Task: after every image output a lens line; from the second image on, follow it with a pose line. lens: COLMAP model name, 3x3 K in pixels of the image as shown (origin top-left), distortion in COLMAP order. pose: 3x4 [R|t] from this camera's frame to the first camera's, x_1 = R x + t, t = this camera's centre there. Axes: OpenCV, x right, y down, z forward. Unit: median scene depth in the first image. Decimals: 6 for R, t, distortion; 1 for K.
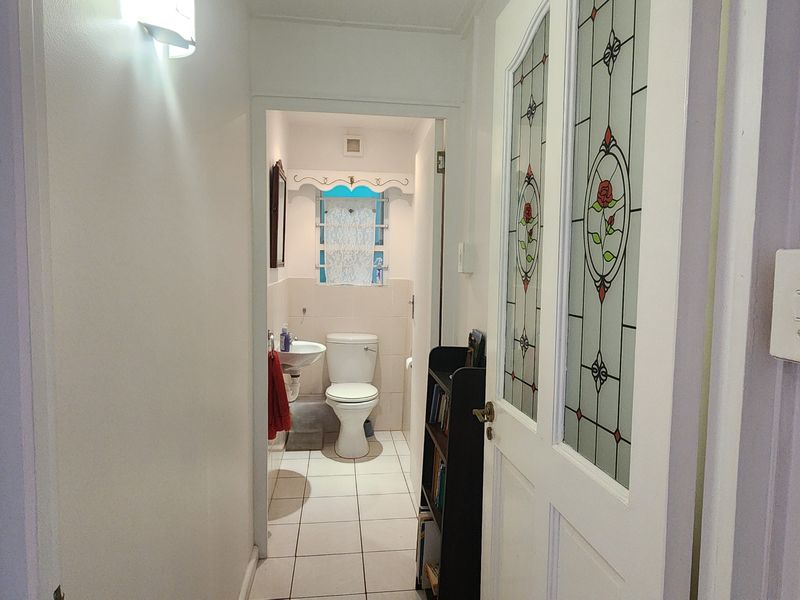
lens RADIAL K [[529.0, 0, 406.1], [0, 529.0, 301.5], [0, 0, 1]] dist [0.003221, -0.004057]
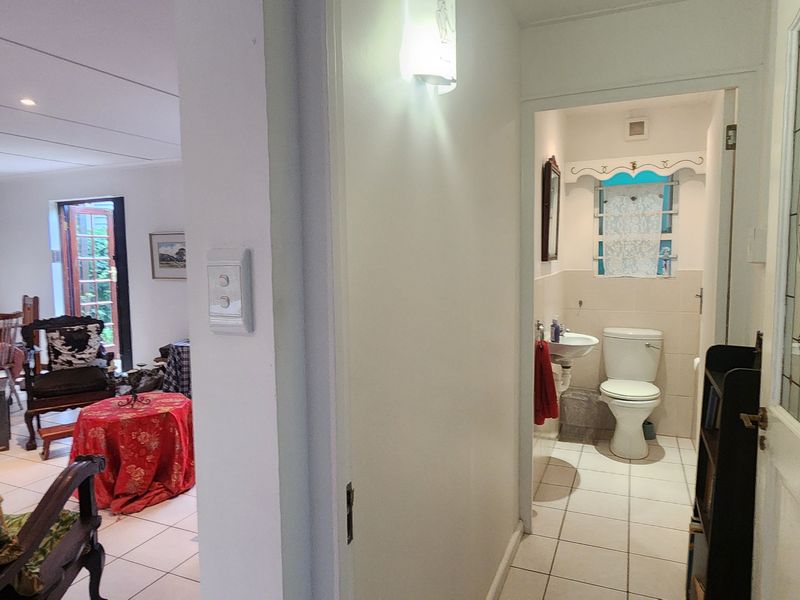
lens RADIAL K [[534.5, 0, 400.0], [0, 534.5, 300.0], [0, 0, 1]] dist [0.007432, 0.001385]
pose [[0.856004, 0.015611, -0.516734, 0.067514], [-0.009724, 0.999853, 0.014098, 0.001093], [0.516878, -0.007043, 0.856030, -0.062259]]
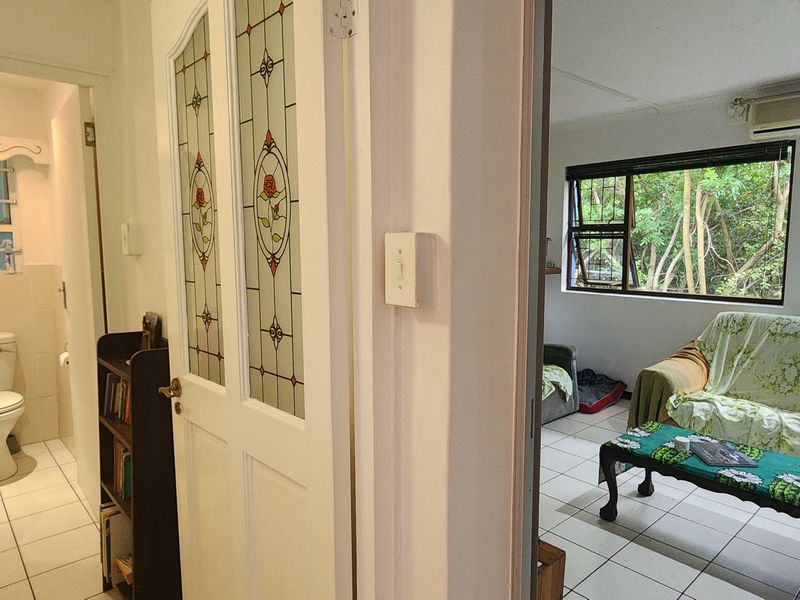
lens RADIAL K [[529.0, 0, 406.1], [0, 529.0, 301.5], [0, 0, 1]] dist [0.003221, -0.004057]
pose [[0.818977, -0.081703, 0.567980, -0.033906], [0.058493, 0.996542, 0.059009, 0.002958], [-0.570837, -0.015104, 0.820925, -0.076309]]
